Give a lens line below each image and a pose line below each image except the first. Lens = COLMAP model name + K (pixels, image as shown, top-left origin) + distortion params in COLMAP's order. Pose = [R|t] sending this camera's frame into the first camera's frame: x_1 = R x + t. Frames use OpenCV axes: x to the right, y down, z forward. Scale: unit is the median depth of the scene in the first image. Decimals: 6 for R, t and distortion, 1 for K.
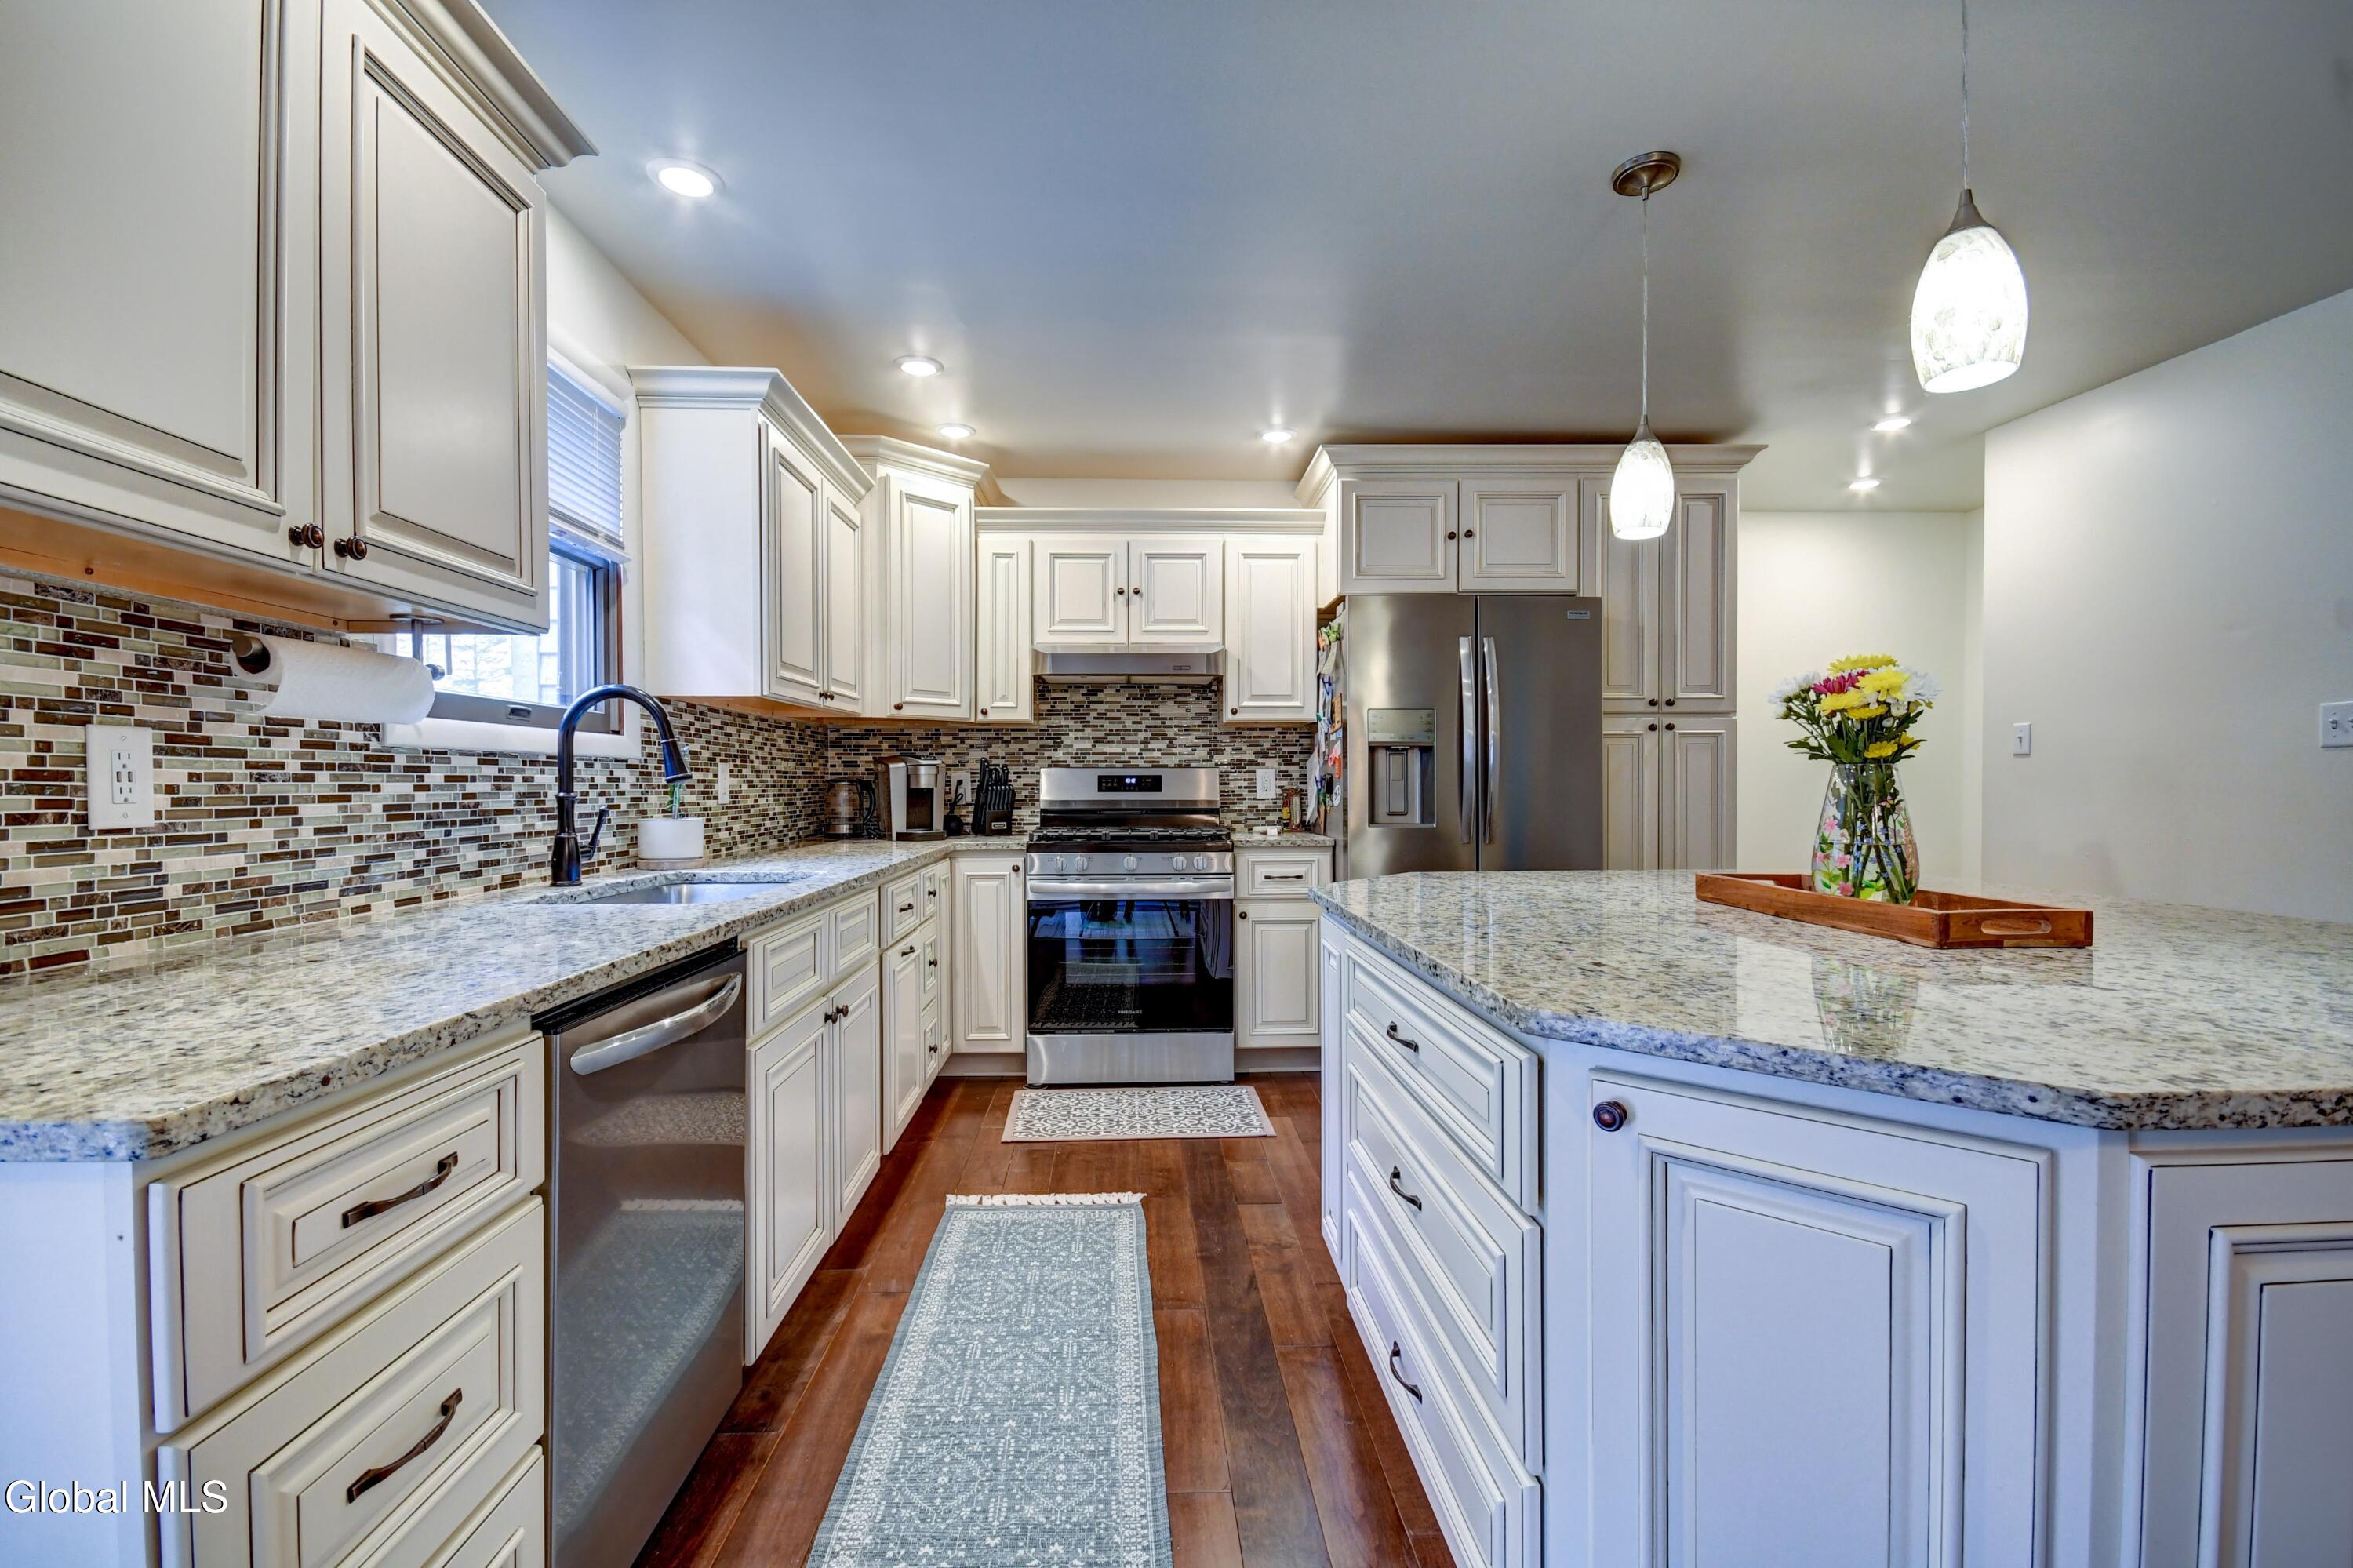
lens RADIAL K [[1018.4, 0, 1145.6], [0, 1018.4, 793.3], [0, 0, 1]] dist [-0.001799, -0.000299]
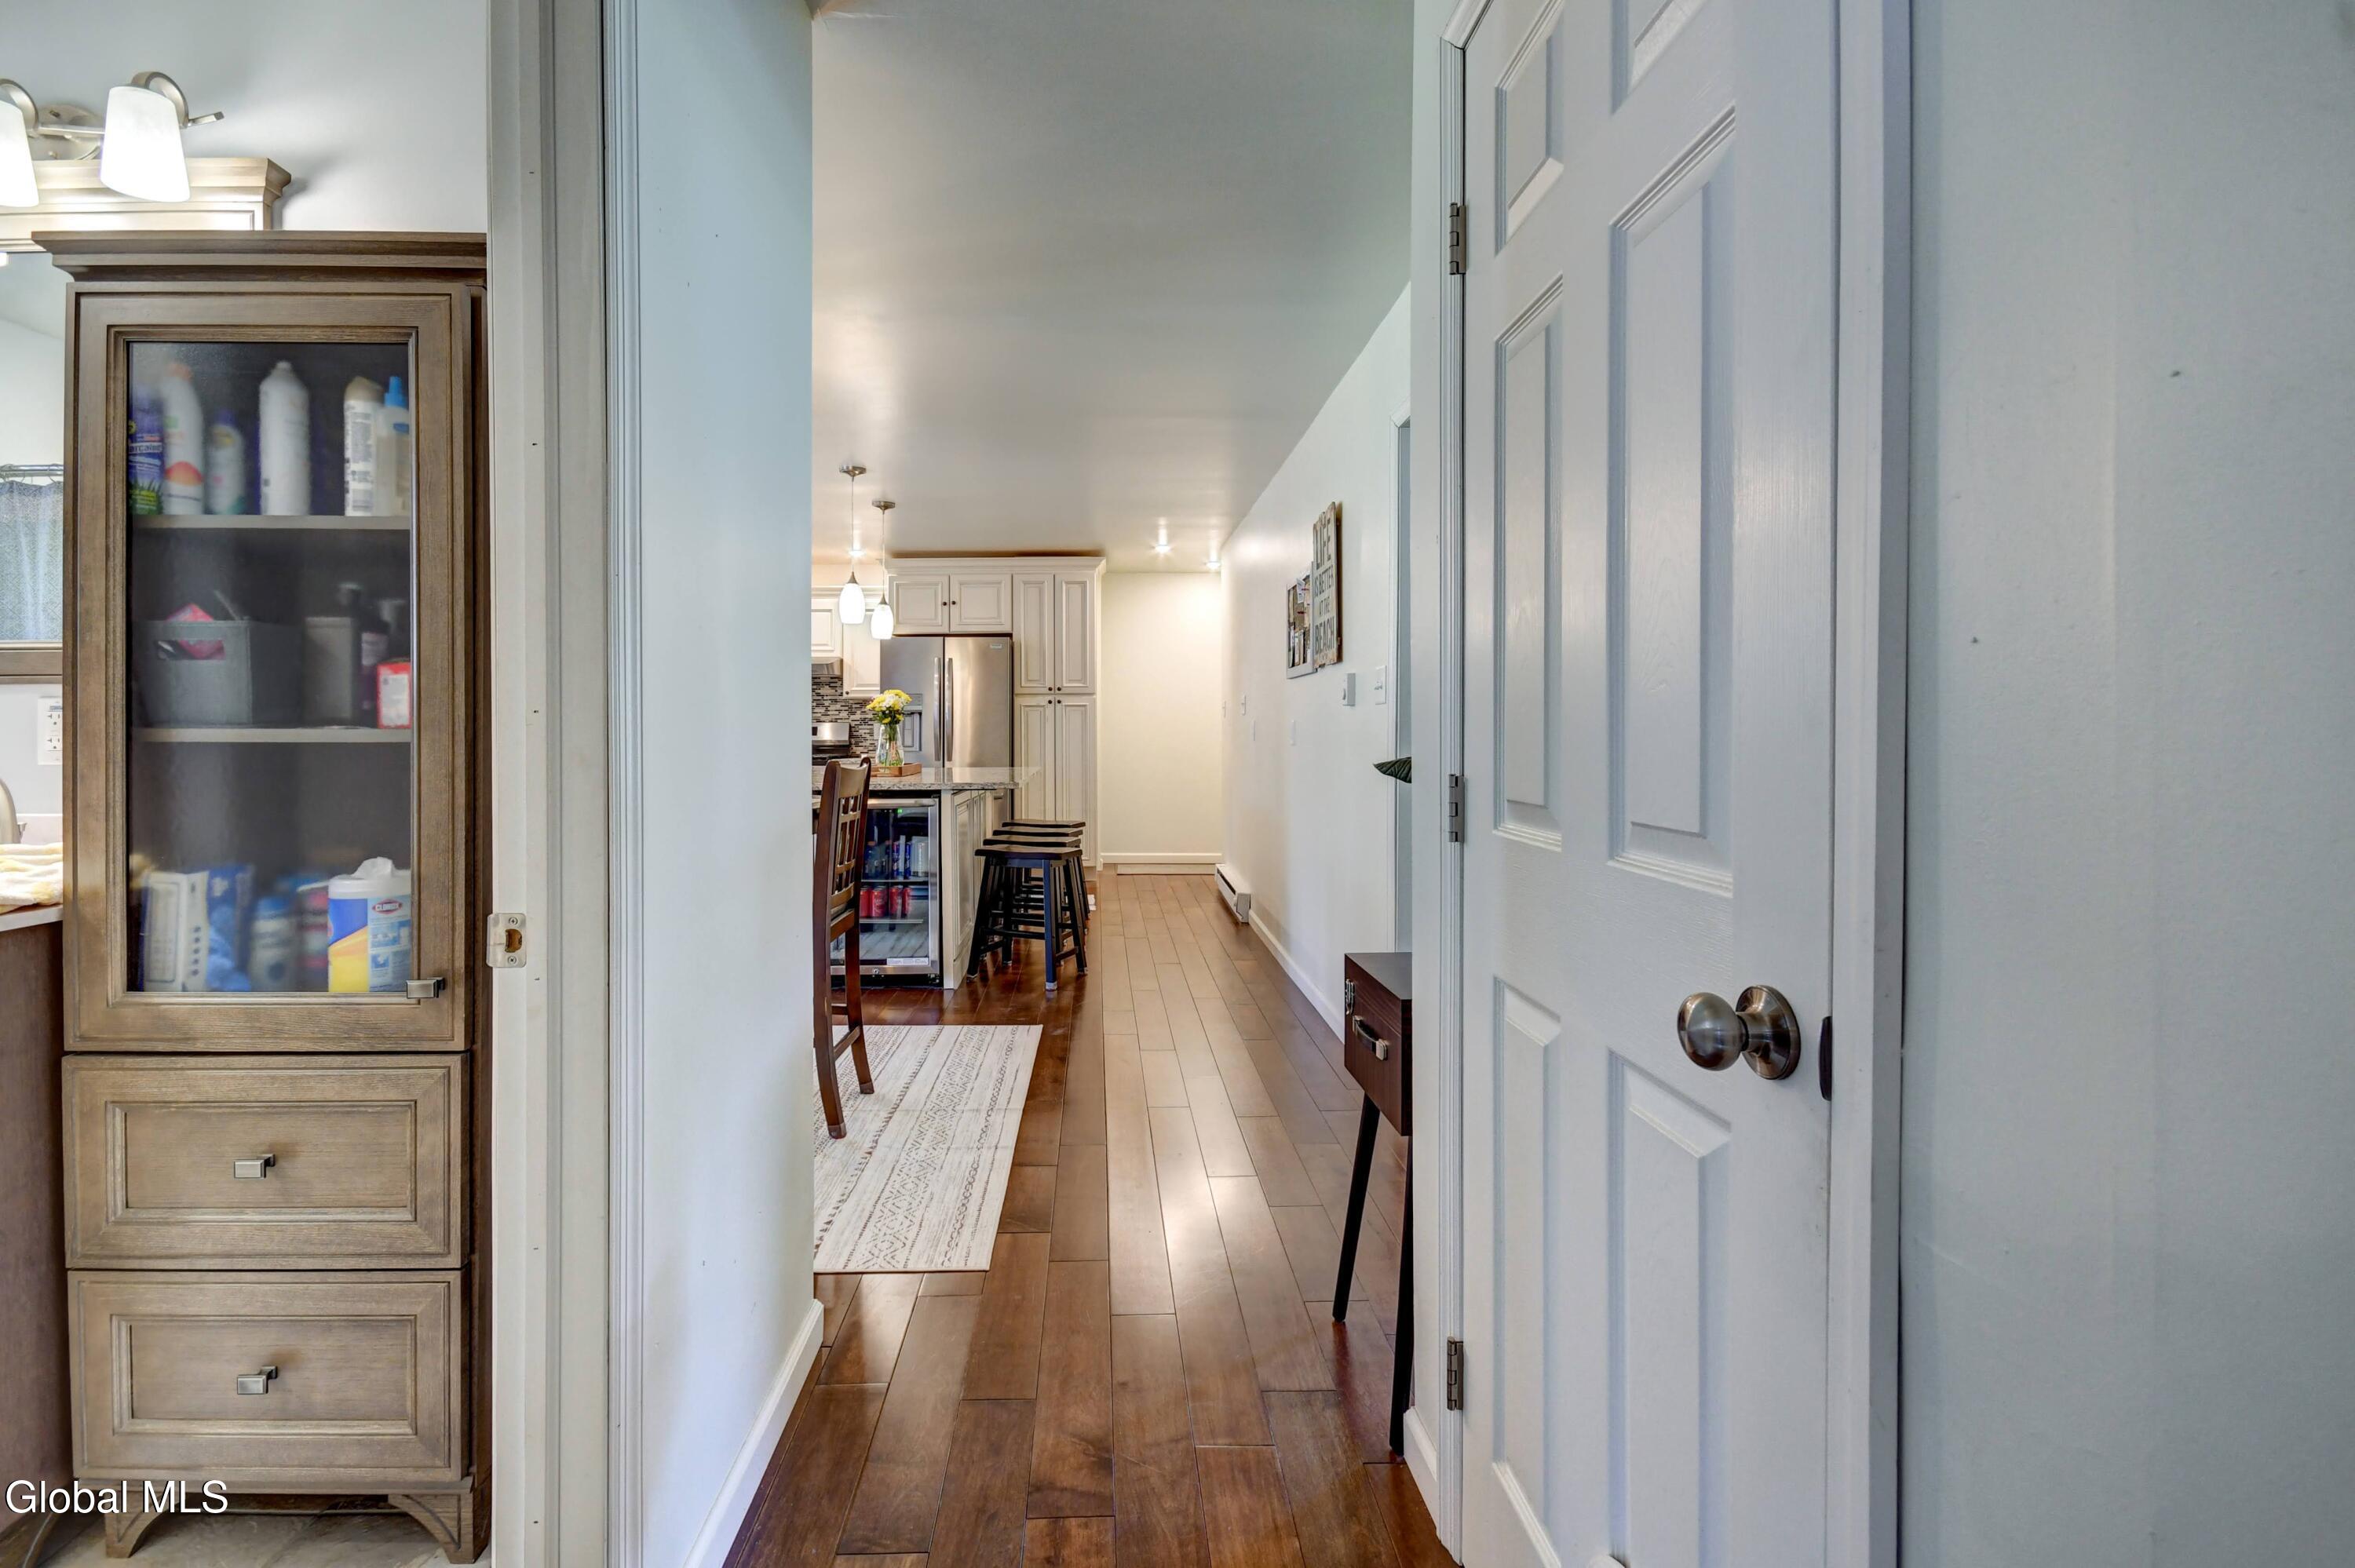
lens RADIAL K [[1063.1, 0, 1170.0], [0, 1063.1, 734.0], [0, 0, 1]] dist [0.000891, 0.000980]
pose [[0.999896, -0.002466, 0.014188, 0.792968], [0.002552, 0.999978, -0.006083, 0.010870], [-0.014173, 0.006119, 0.999881, -1.171834]]
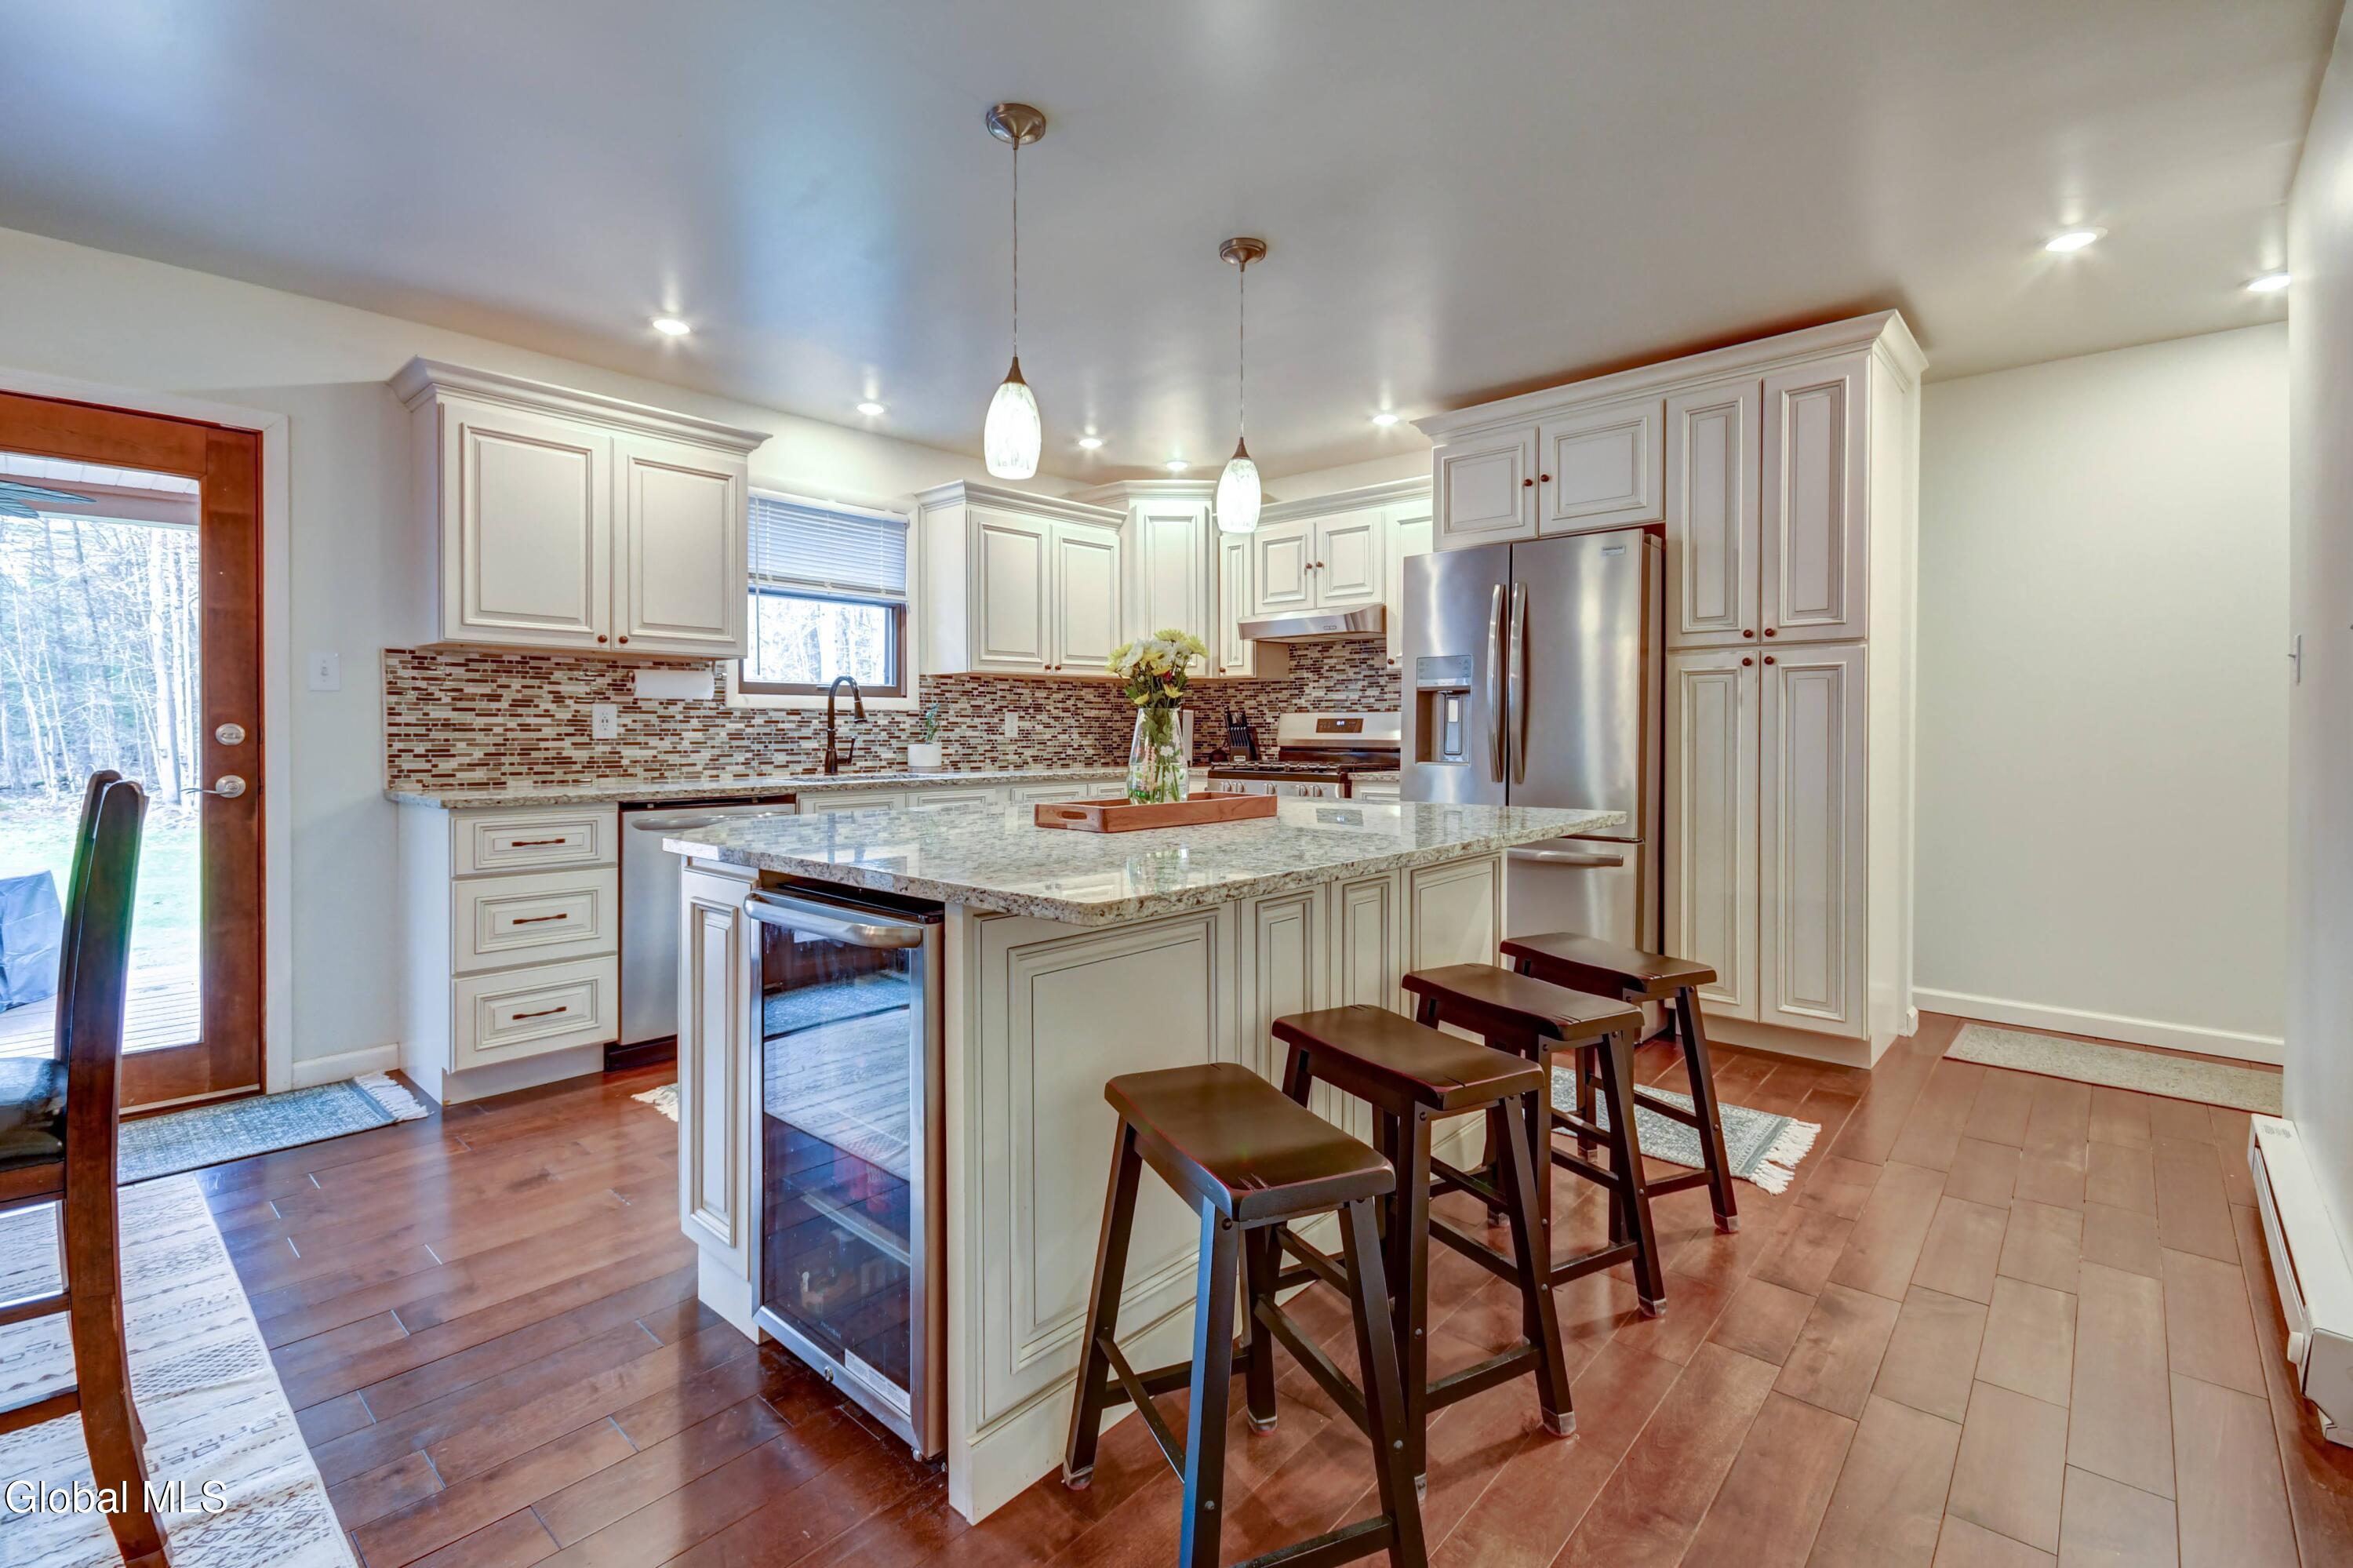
lens RADIAL K [[1062.4, 0, 1169.0], [0, 1062.4, 734.1], [0, 0, 1]] dist [0.000891, 0.000980]
pose [[0.709651, 0.006052, -0.704528, 0.900341], [-0.009118, 0.999958, -0.000595, 0.003240], [0.704495, 0.006846, 0.709676, -0.008631]]
